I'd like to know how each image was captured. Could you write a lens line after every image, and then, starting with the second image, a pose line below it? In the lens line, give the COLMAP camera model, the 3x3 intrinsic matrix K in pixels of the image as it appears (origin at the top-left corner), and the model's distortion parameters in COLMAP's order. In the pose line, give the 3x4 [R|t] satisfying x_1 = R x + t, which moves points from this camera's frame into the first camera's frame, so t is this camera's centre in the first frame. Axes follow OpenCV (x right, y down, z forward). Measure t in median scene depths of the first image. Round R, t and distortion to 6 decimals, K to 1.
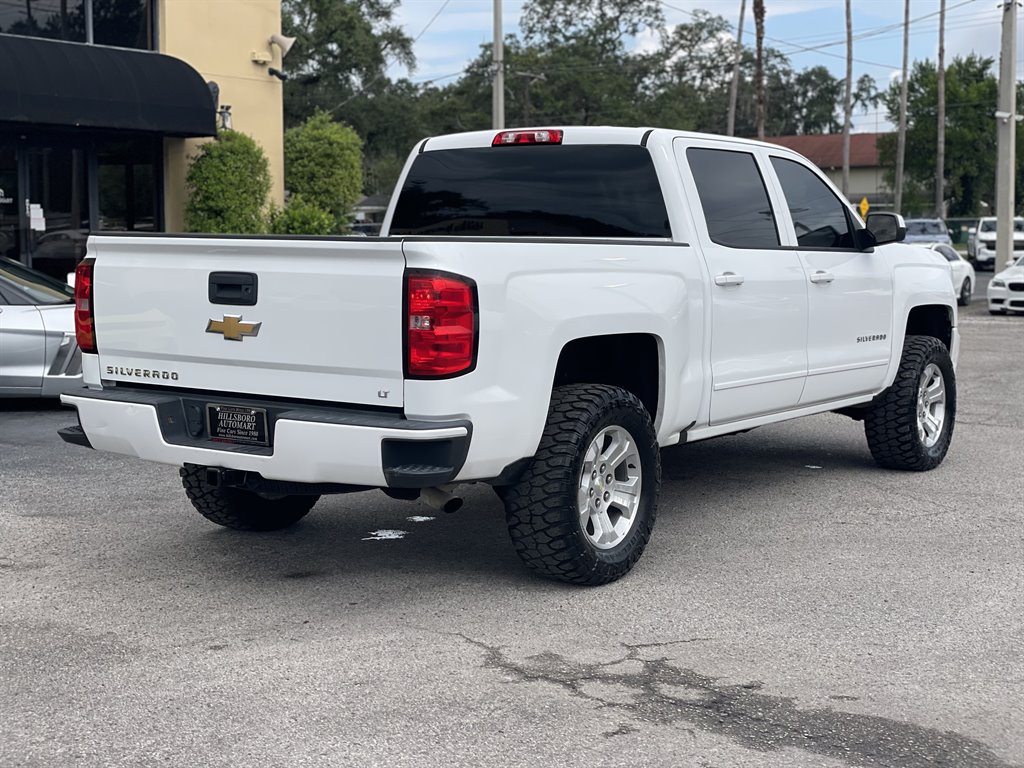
lens RADIAL K [[1523.3, 0, 493.8], [0, 1523.3, 371.2], [0, 0, 1]] dist [0.222956, -0.663908]
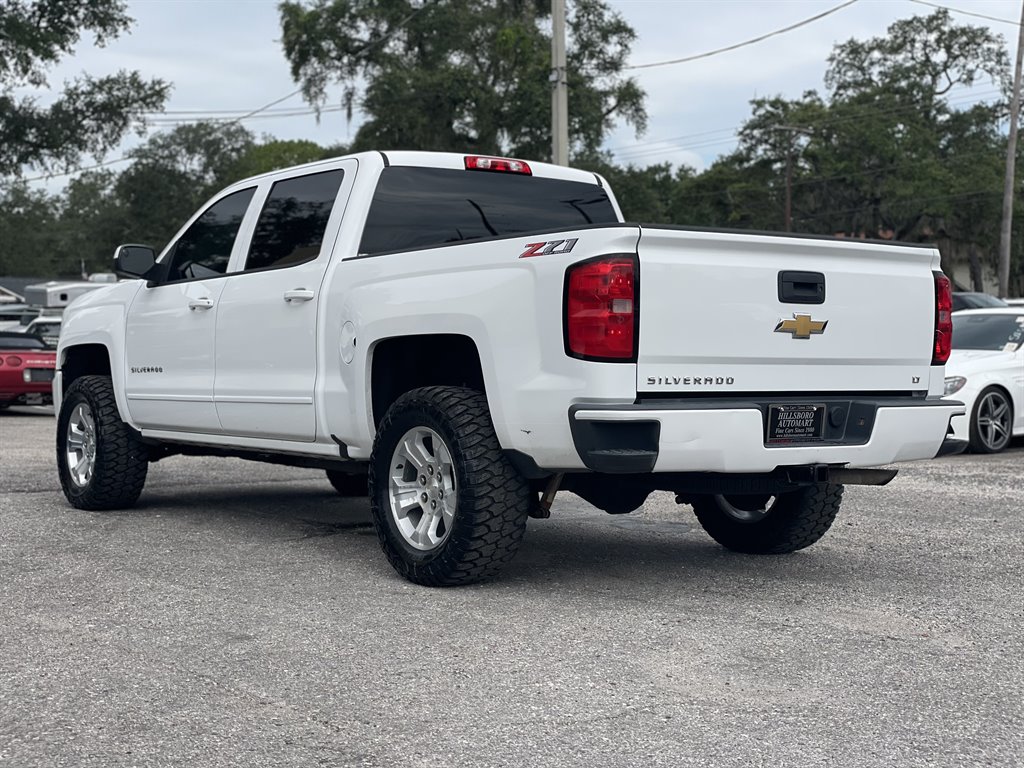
lens RADIAL K [[1524.3, 0, 510.2], [0, 1524.3, 366.7], [0, 0, 1]] dist [0.215759, -0.622893]
pose [[0.316686, -0.008780, 0.948490, -0.413362], [0.083912, 0.996296, -0.018794, 0.000406], [-0.944812, 0.085542, 0.316249, 0.298614]]
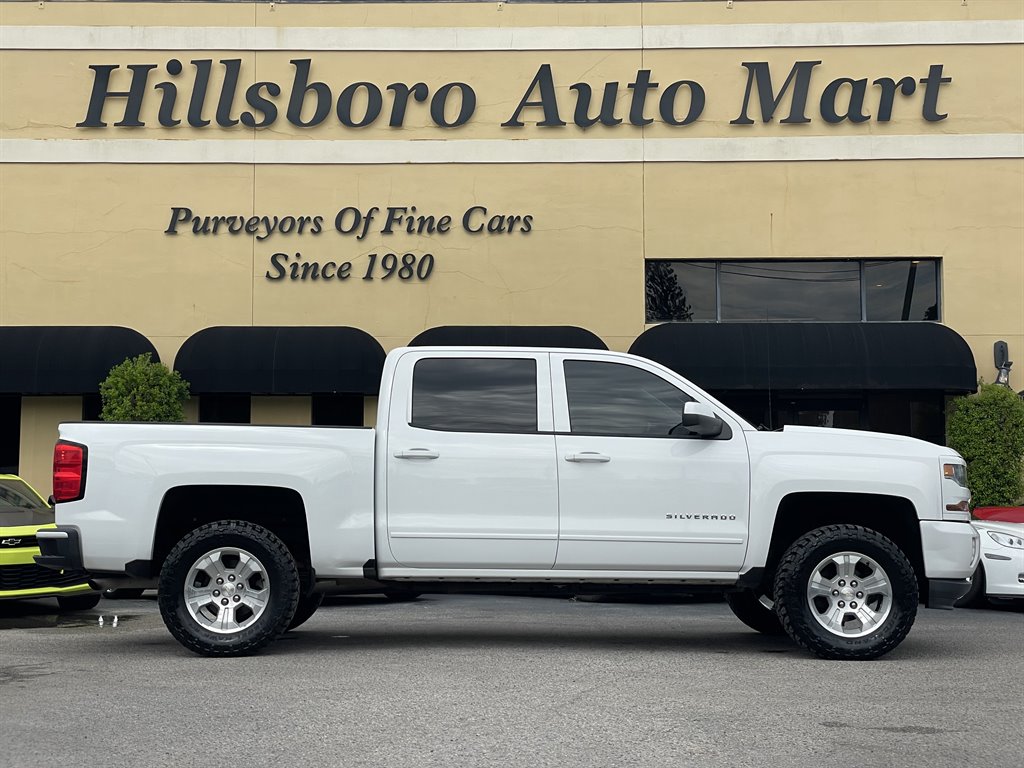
lens RADIAL K [[1525.9, 0, 494.6], [0, 1525.9, 382.0], [0, 0, 1]] dist [0.207016, -0.575175]
pose [[0.580495, -0.077170, -0.810599, 0.527860], [-0.077142, 0.985809, -0.149094, 0.029250], [0.810601, 0.149080, 0.566304, 0.125953]]
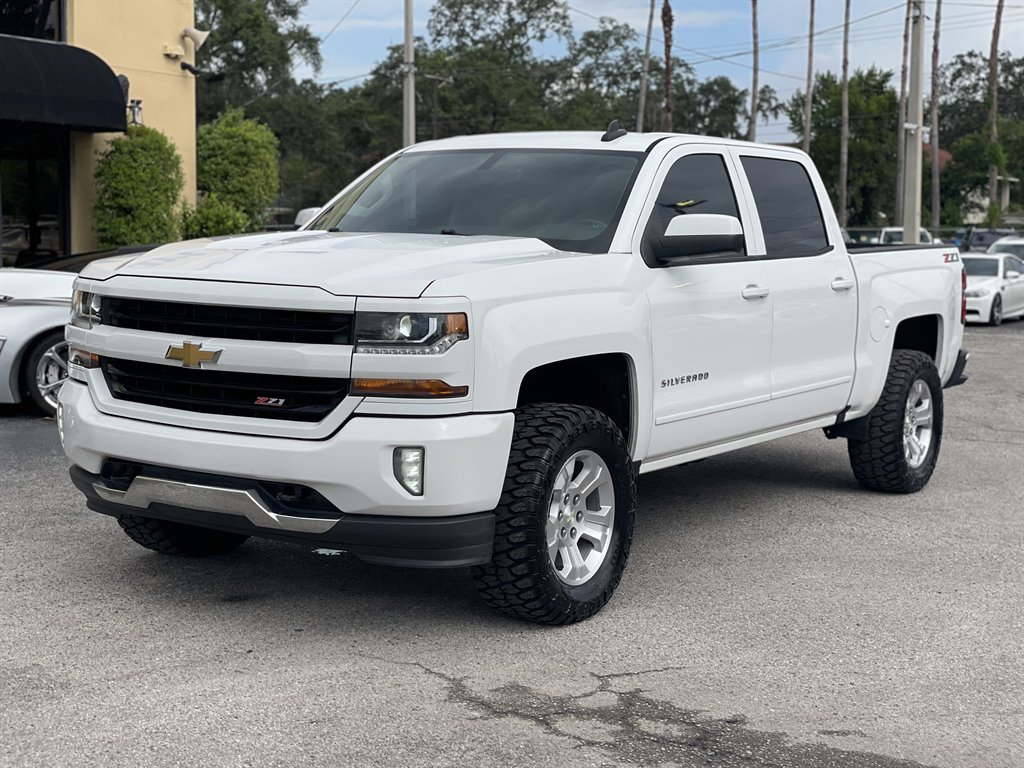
lens RADIAL K [[1524.4, 0, 496.4], [0, 1524.4, 371.0], [0, 0, 1]] dist [0.230843, -0.686872]
pose [[0.997834, 0.007460, 0.065356, -0.011991], [-0.007272, 0.999969, -0.003122, -0.001392], [-0.065377, 0.002640, 0.997857, 0.020440]]
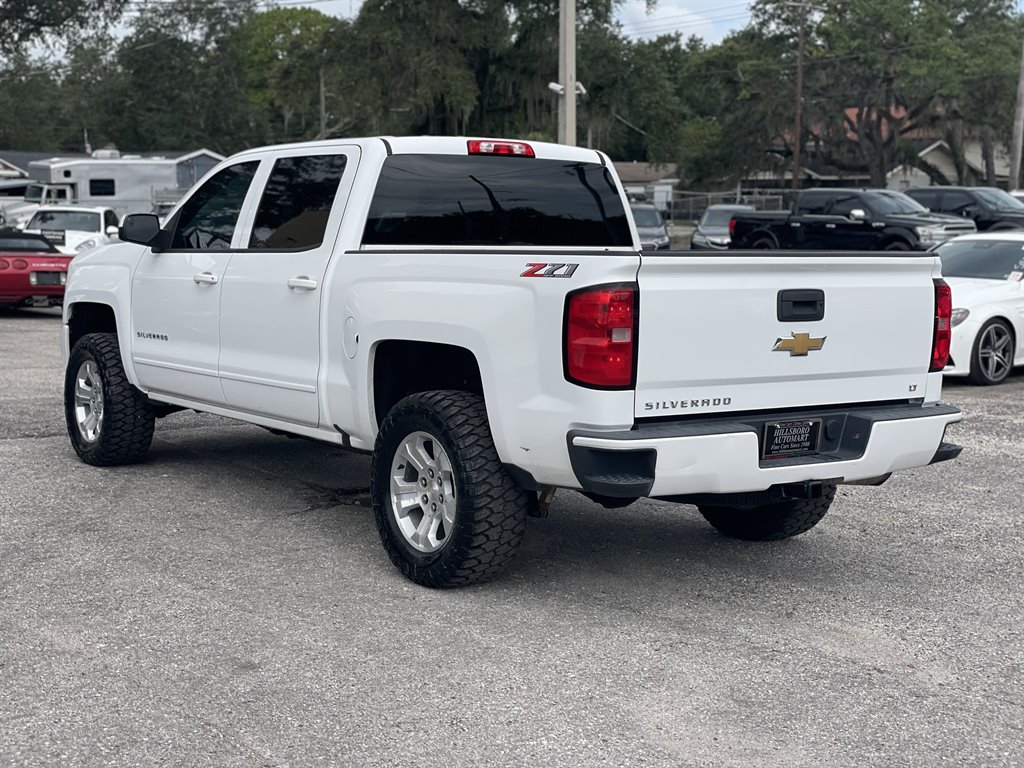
lens RADIAL K [[1523.3, 0, 493.8], [0, 1523.3, 371.2], [0, 0, 1]] dist [0.222956, -0.663908]
pose [[0.329583, -0.088703, 0.939950, -0.415644], [0.073635, 0.994959, 0.068075, -0.032825], [-0.941251, 0.046777, 0.334454, 0.294209]]
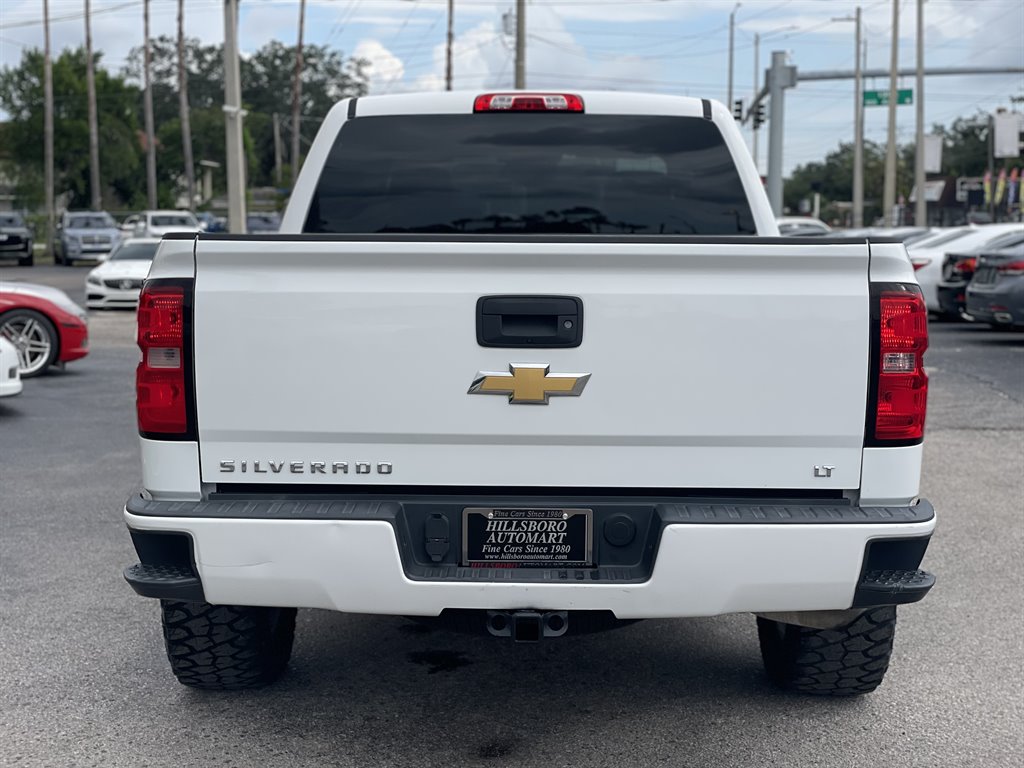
lens RADIAL K [[1525.9, 0, 494.6], [0, 1525.9, 382.0], [0, 0, 1]] dist [0.207016, -0.575175]
pose [[0.829914, -0.060115, 0.554642, -0.182900], [0.054139, 0.998164, 0.027177, -0.016355], [-0.555258, 0.007473, 0.831645, 0.168751]]
